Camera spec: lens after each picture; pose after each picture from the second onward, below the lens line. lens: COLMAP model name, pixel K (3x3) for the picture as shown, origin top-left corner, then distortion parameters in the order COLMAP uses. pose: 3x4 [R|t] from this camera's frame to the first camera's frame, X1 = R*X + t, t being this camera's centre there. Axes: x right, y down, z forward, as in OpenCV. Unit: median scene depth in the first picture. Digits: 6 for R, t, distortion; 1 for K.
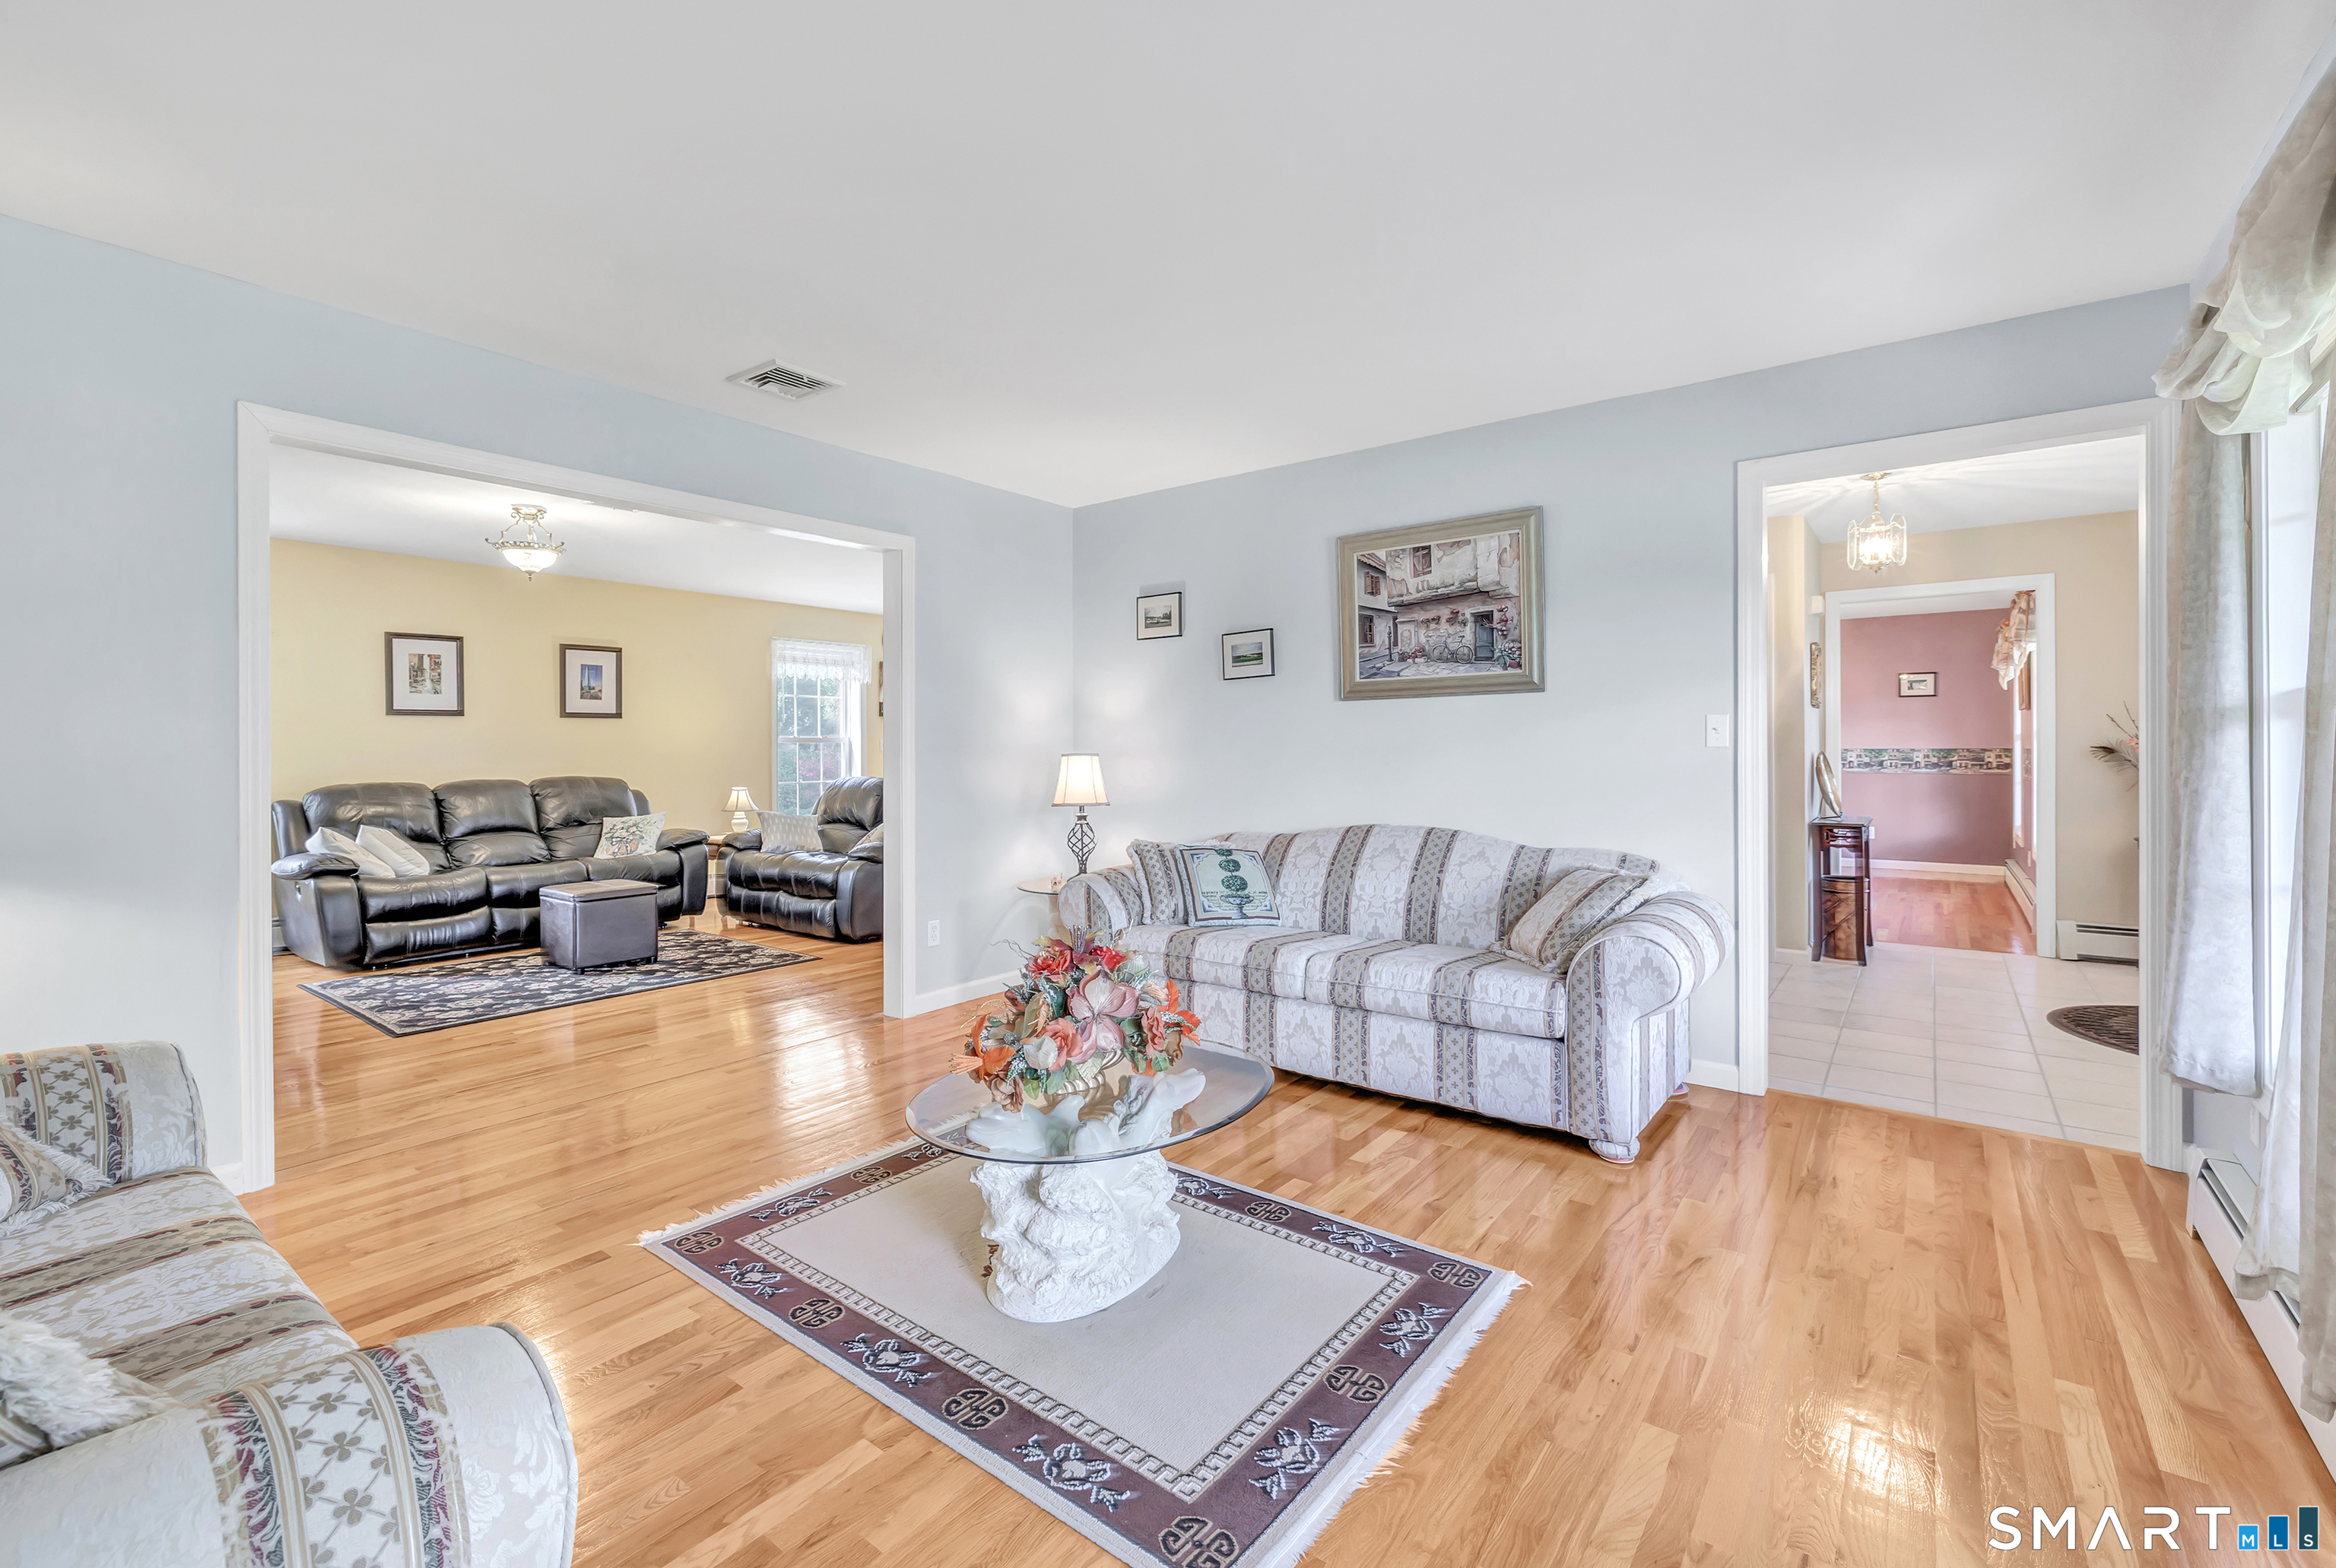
lens RADIAL K [[1009.2, 0, 1151.7], [0, 1009.2, 761.7], [0, 0, 1]] dist [-0.001075, -0.000408]
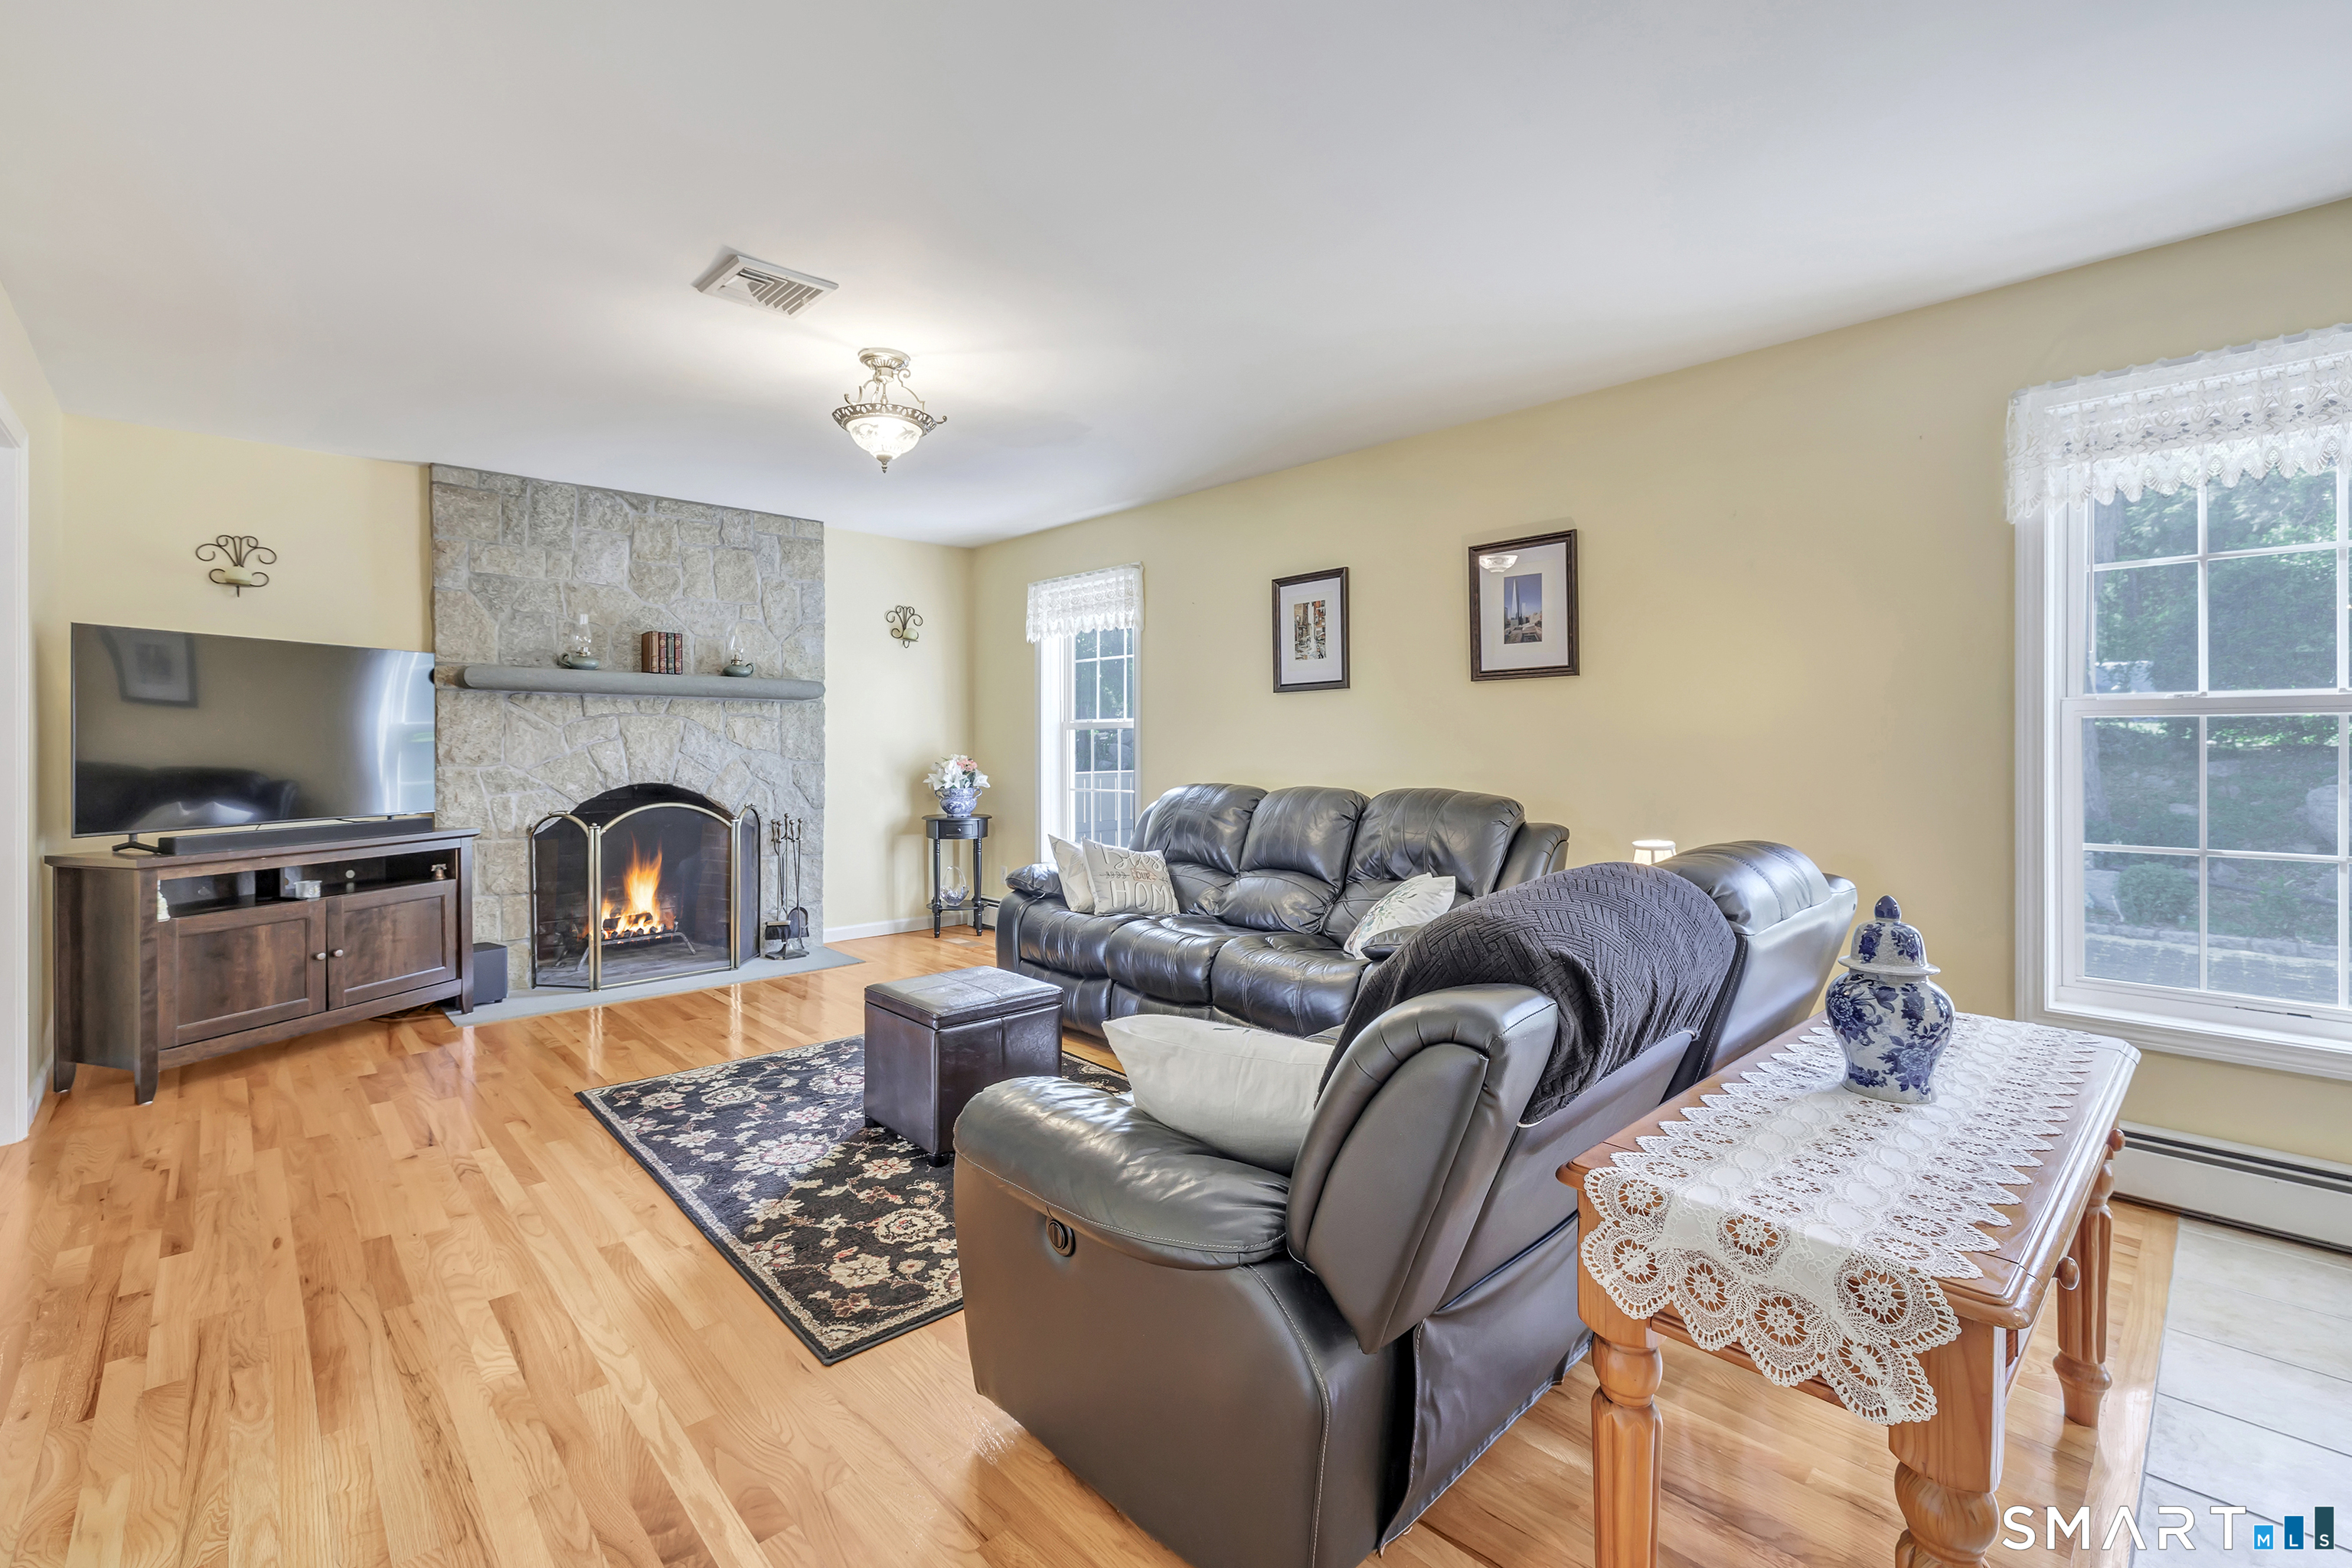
lens RADIAL K [[1016.1, 0, 1172.5], [0, 1016.1, 761.0], [0, 0, 1]] dist [-0.001075, -0.000408]
pose [[-0.153848, 0.017455, -0.987940, -0.020079], [-0.015476, 0.999679, 0.020072, -0.010410], [0.987973, 0.018378, -0.153528, 0.997374]]
